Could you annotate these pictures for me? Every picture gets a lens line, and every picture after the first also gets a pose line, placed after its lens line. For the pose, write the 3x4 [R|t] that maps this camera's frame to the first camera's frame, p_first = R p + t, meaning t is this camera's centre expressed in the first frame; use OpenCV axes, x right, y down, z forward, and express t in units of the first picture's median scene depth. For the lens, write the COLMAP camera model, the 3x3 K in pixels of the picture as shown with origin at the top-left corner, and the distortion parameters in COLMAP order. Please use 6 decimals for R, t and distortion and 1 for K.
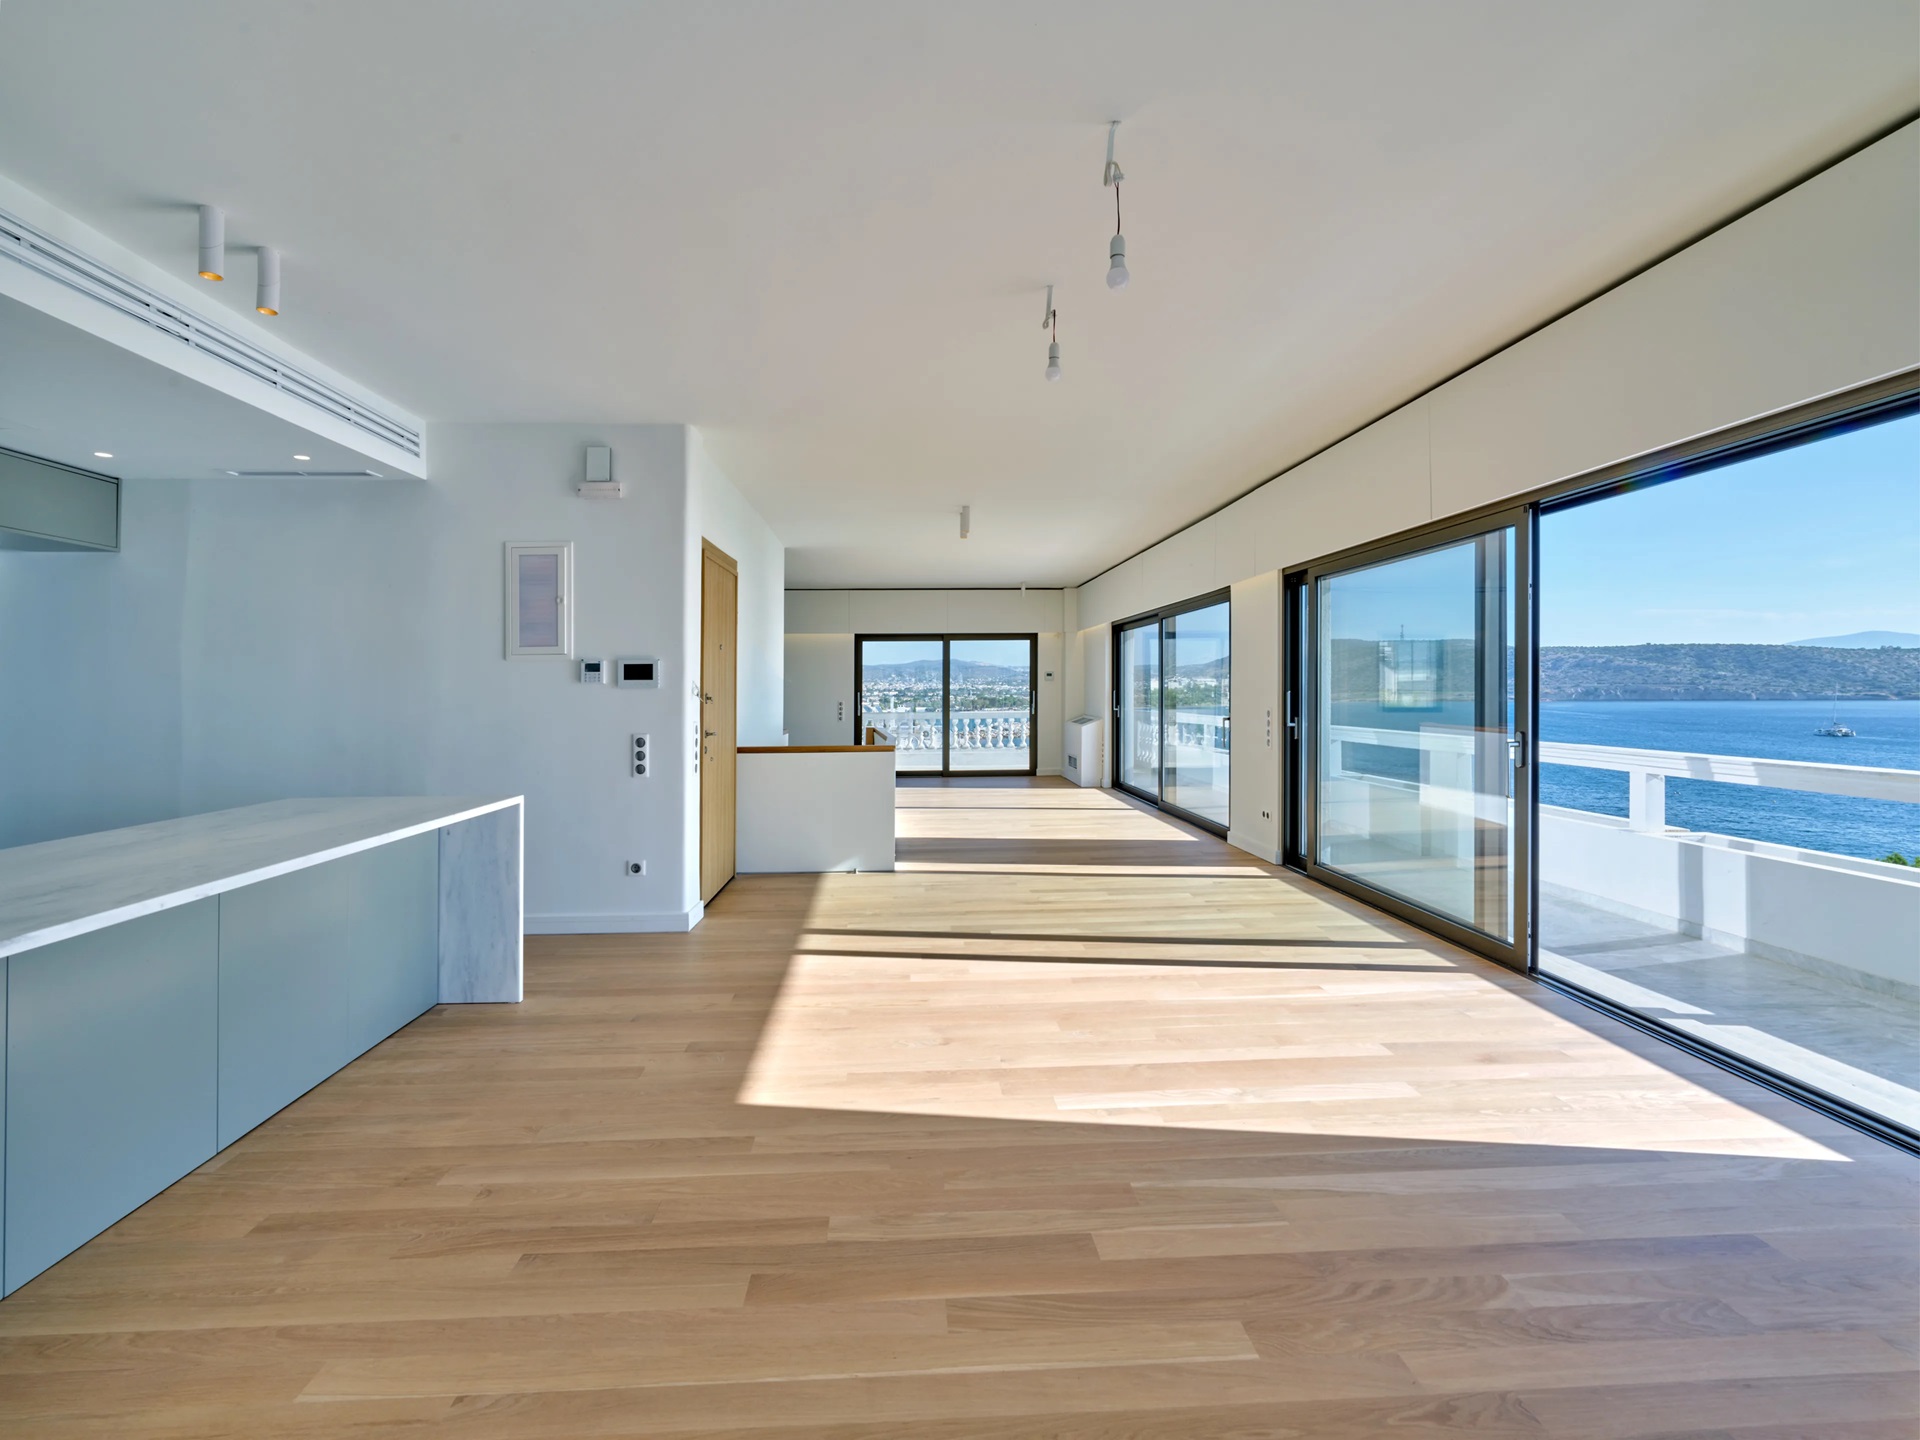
lens RADIAL K [[901.6, 0, 954.1], [0, 901.6, 707.6], [0, 0, 1]] dist [0.002956, 0.000297]
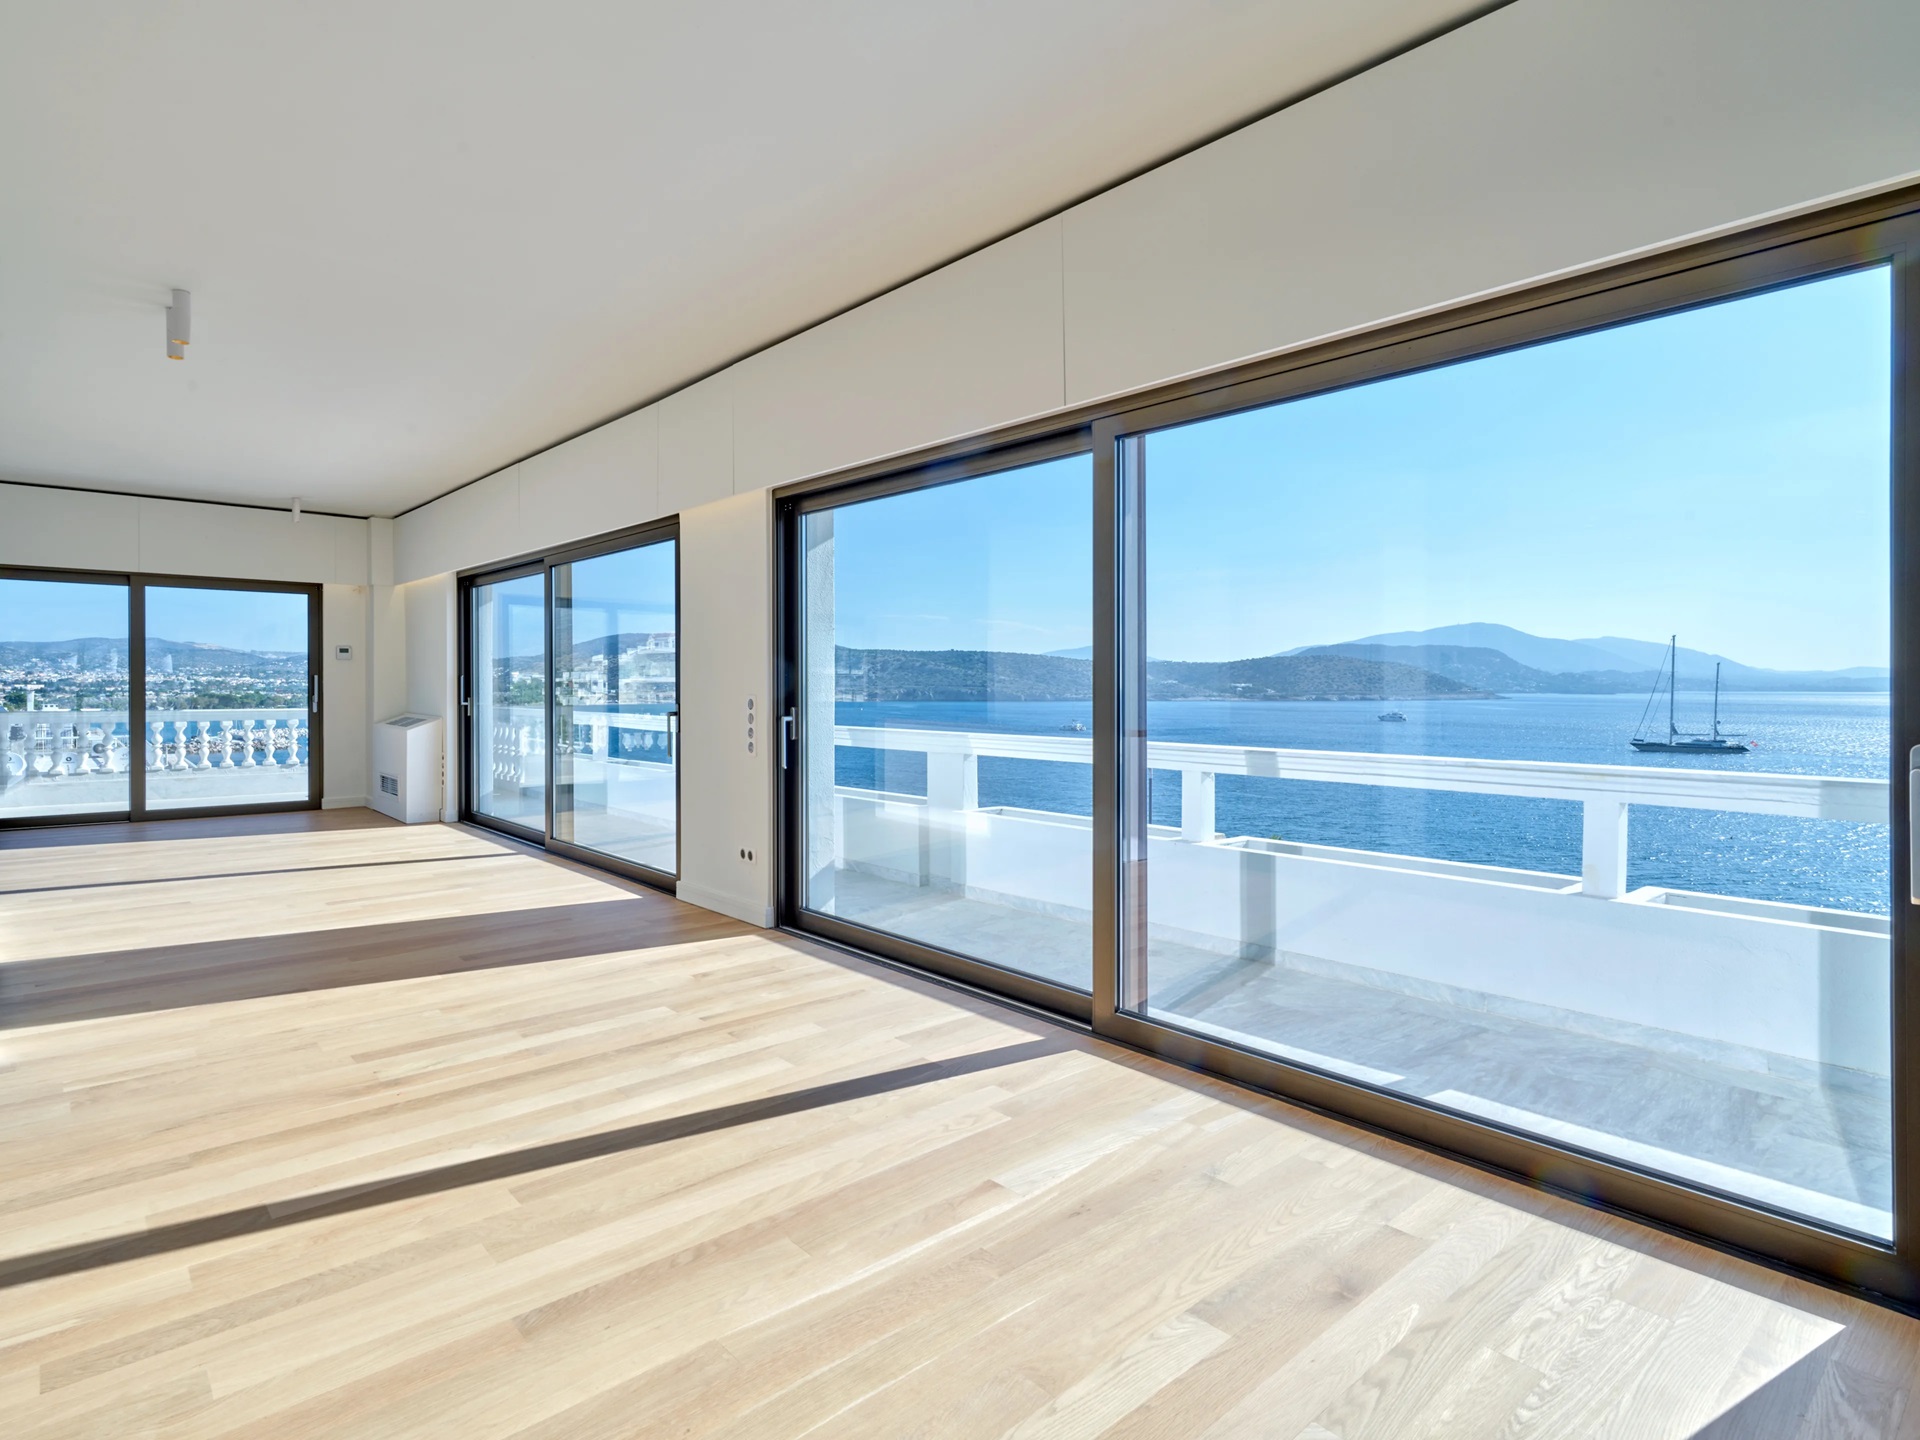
lens RADIAL K [[1028.2, 0, 959.8], [0, 1028.2, 714.4], [0, 0, 1]] dist [0.005389, 0.000761]
pose [[0.788447, -0.006264, 0.615071, -0.000028], [0.002642, 0.999973, 0.006798, 0.005626], [-0.615097, -0.003735, 0.788443, 0.177784]]
